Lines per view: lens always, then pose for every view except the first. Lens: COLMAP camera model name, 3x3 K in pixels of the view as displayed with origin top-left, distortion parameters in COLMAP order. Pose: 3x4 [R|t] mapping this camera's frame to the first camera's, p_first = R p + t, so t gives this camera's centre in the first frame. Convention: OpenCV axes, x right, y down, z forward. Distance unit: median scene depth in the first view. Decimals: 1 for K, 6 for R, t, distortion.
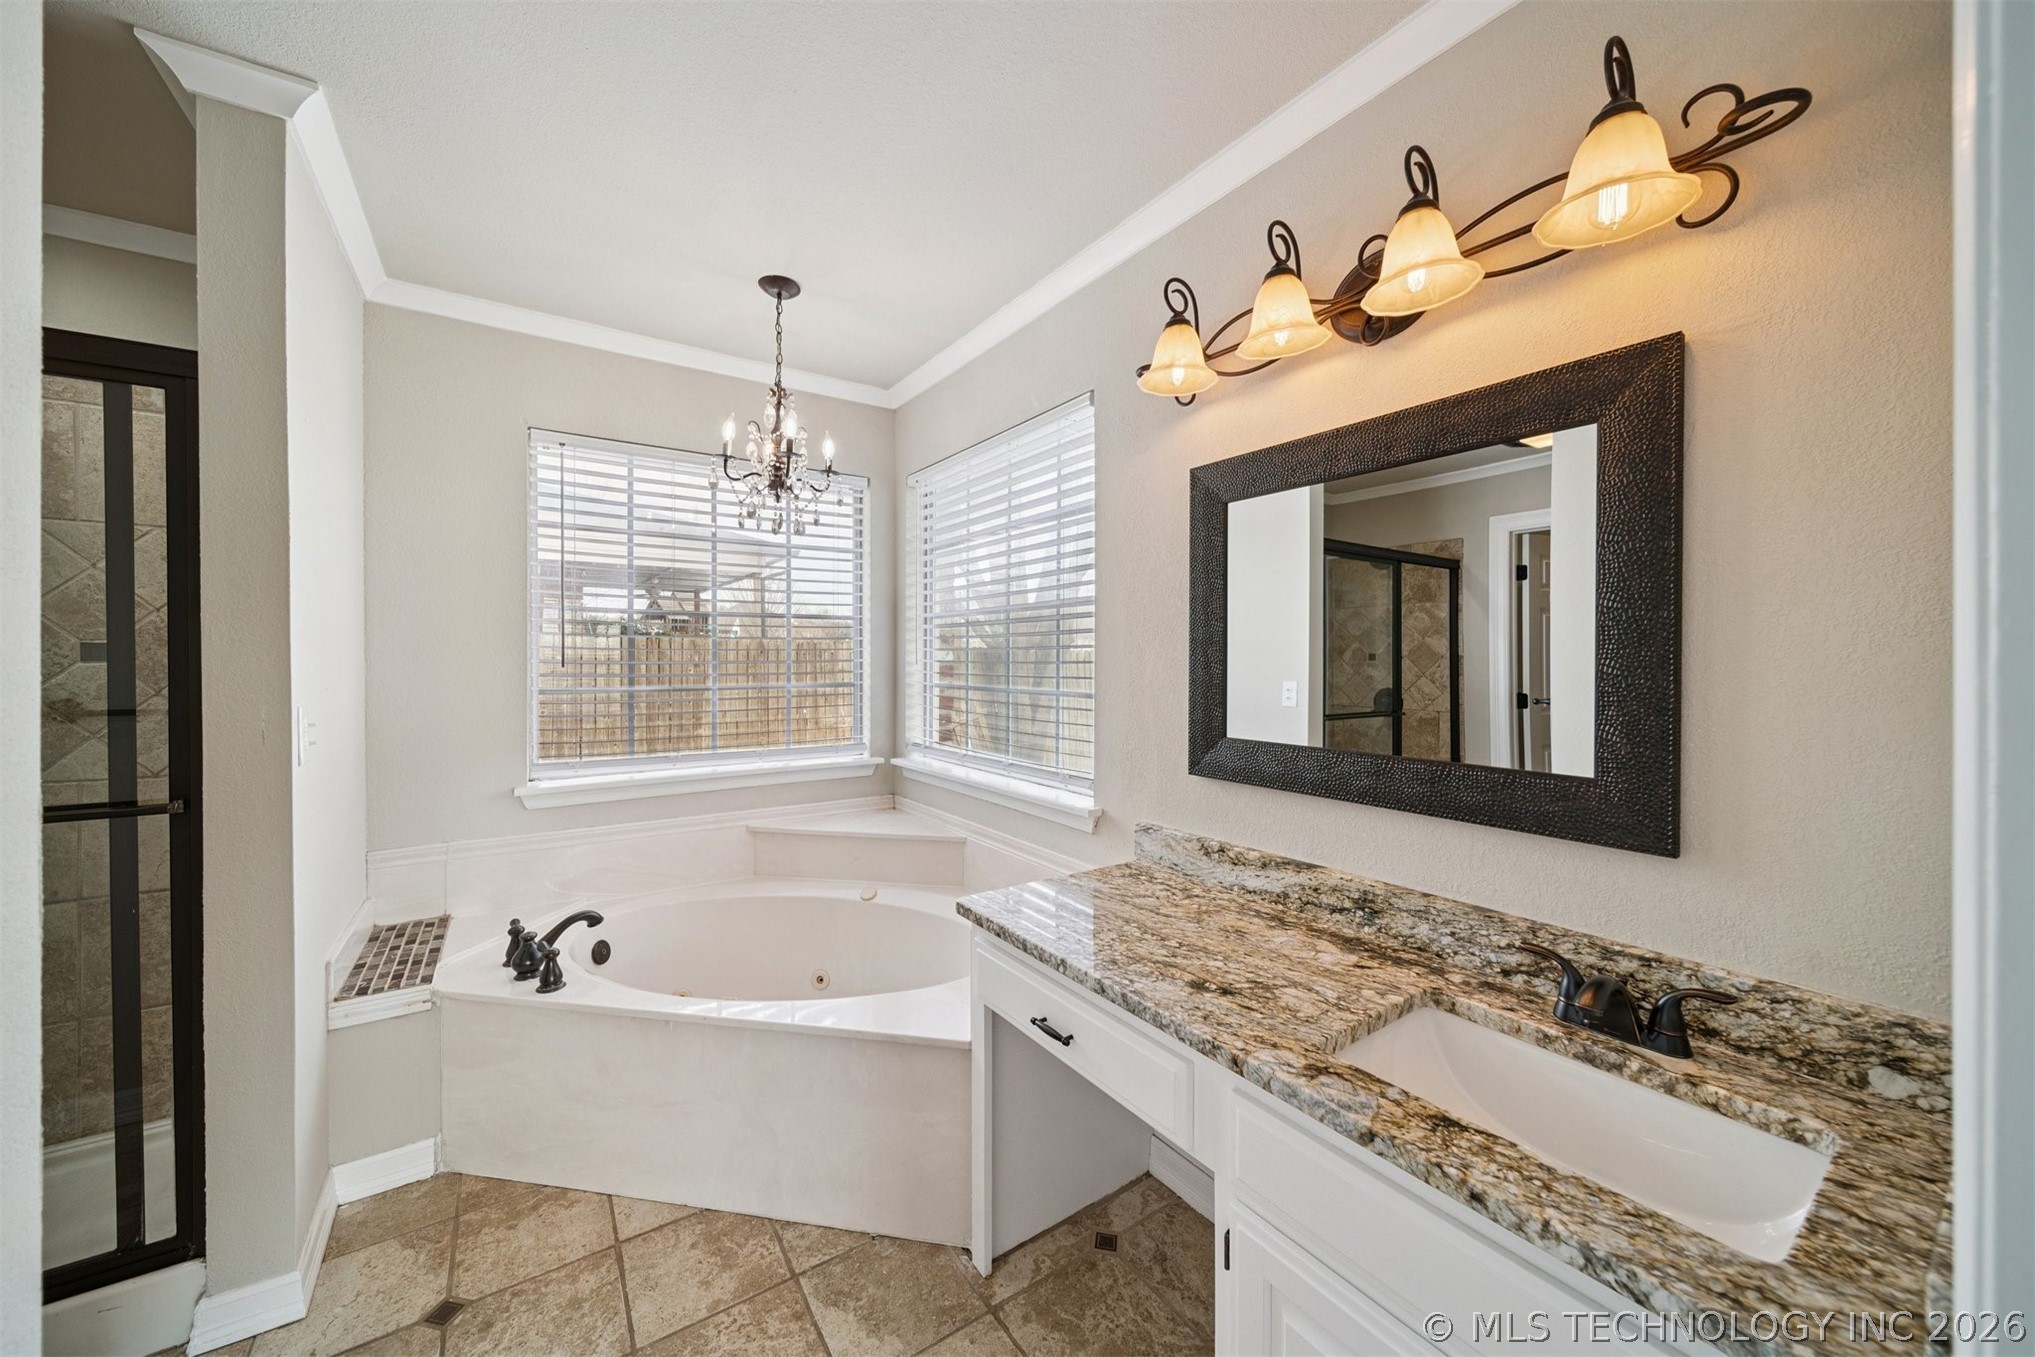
lens RADIAL K [[714.6, 0, 1014.8], [0, 714.6, 667.2], [0, 0, 1]] dist [-0.001443, -0.001019]
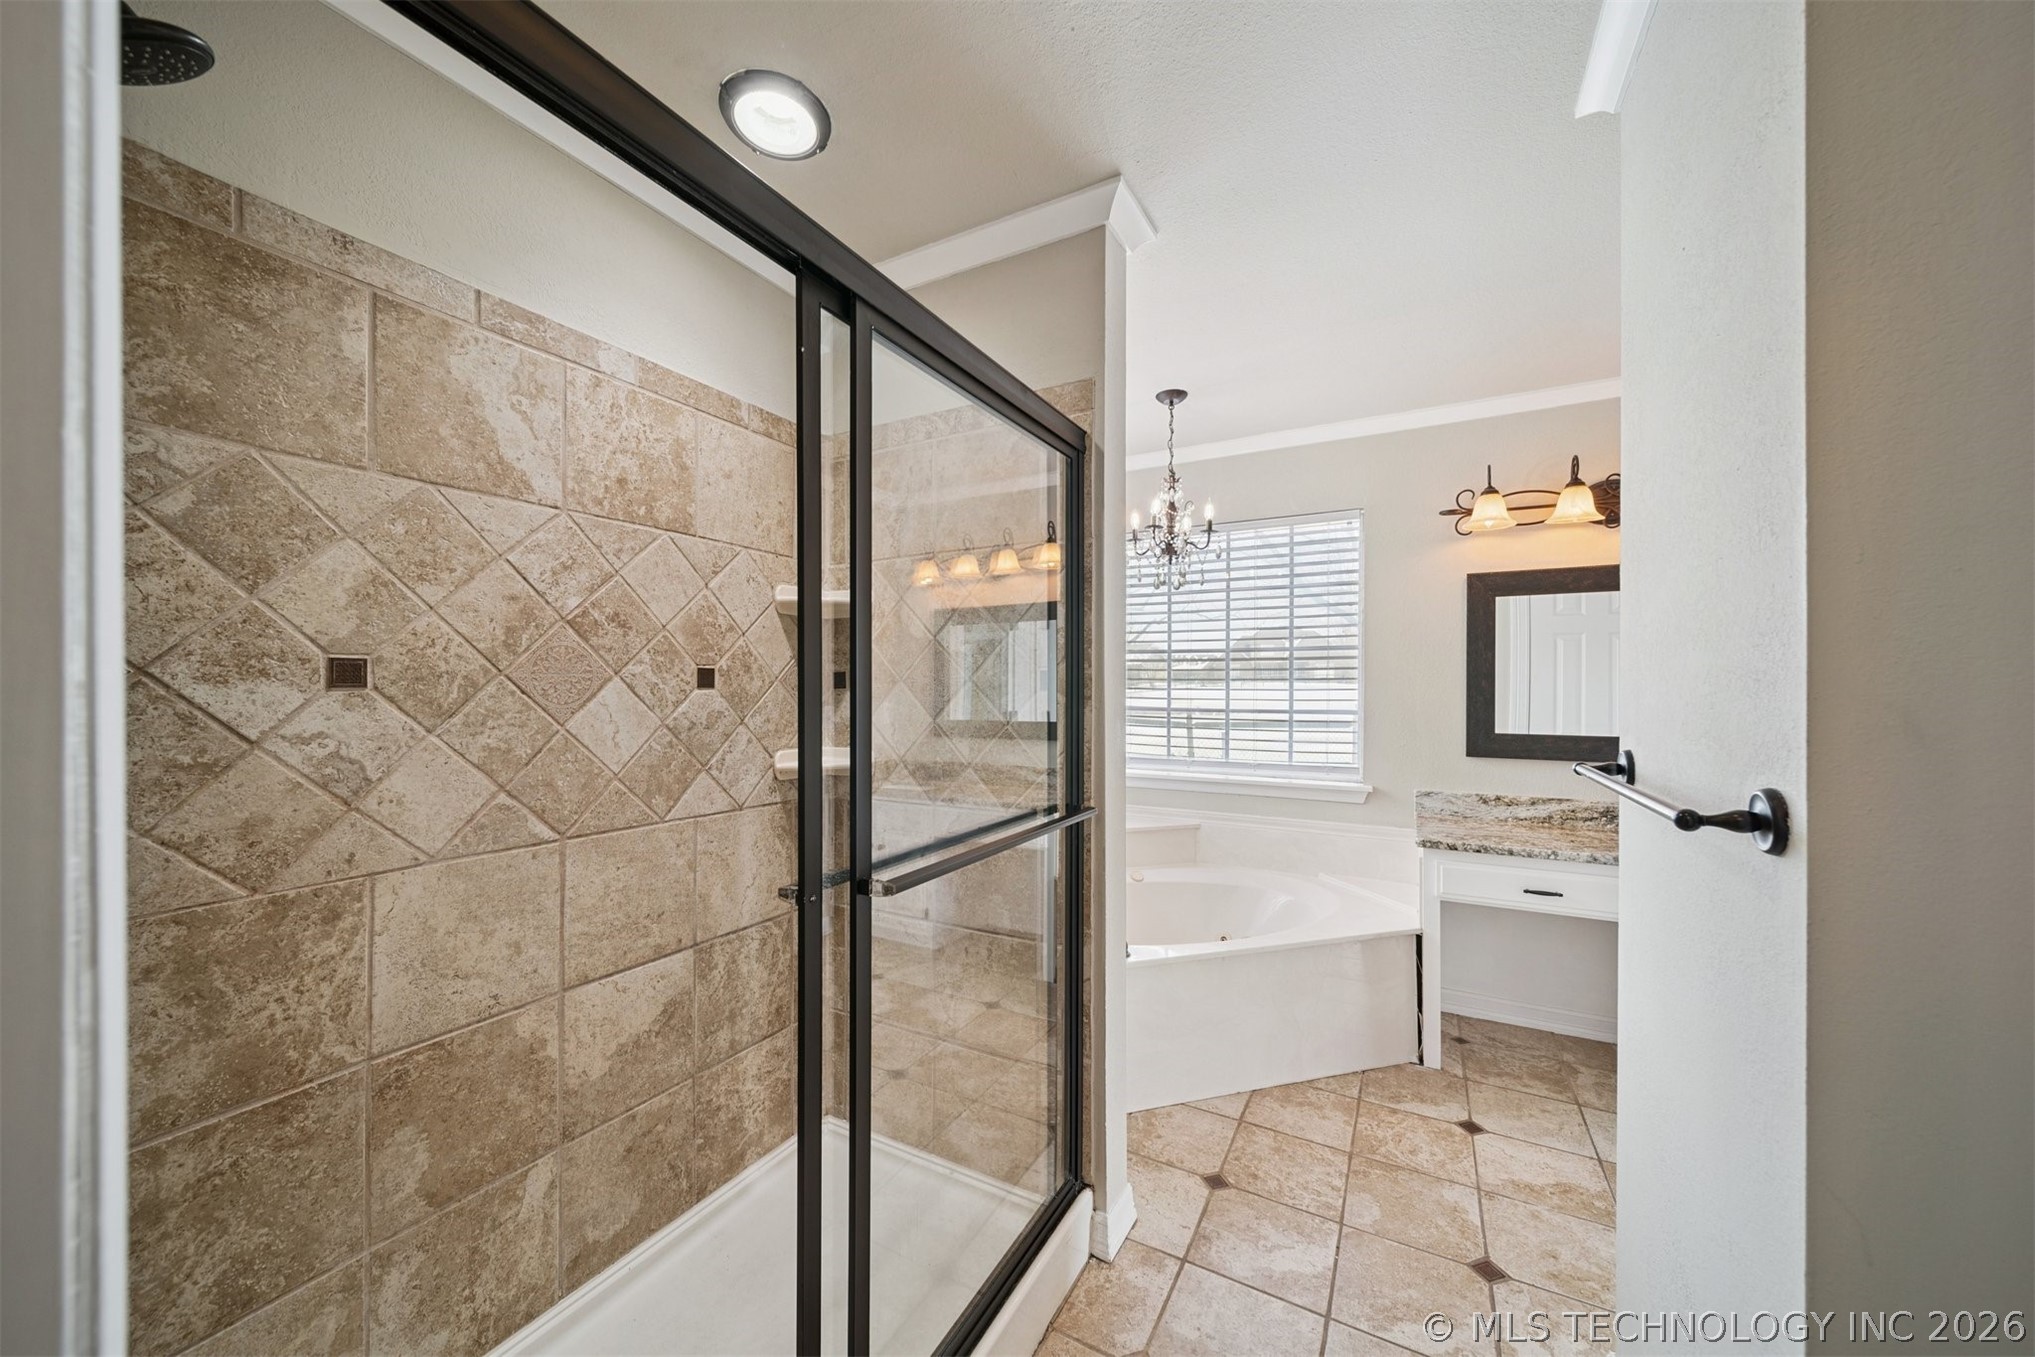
lens RADIAL K [[714.6, 0, 1027.1], [0, 714.6, 686.2], [0, 0, 1]] dist [-0.001443, -0.001019]
pose [[0.893411, 0.002023, 0.449235, -1.496593], [-0.000443, 0.999993, -0.003621, -0.008289], [-0.449240, 0.003036, 0.893406, -0.027964]]
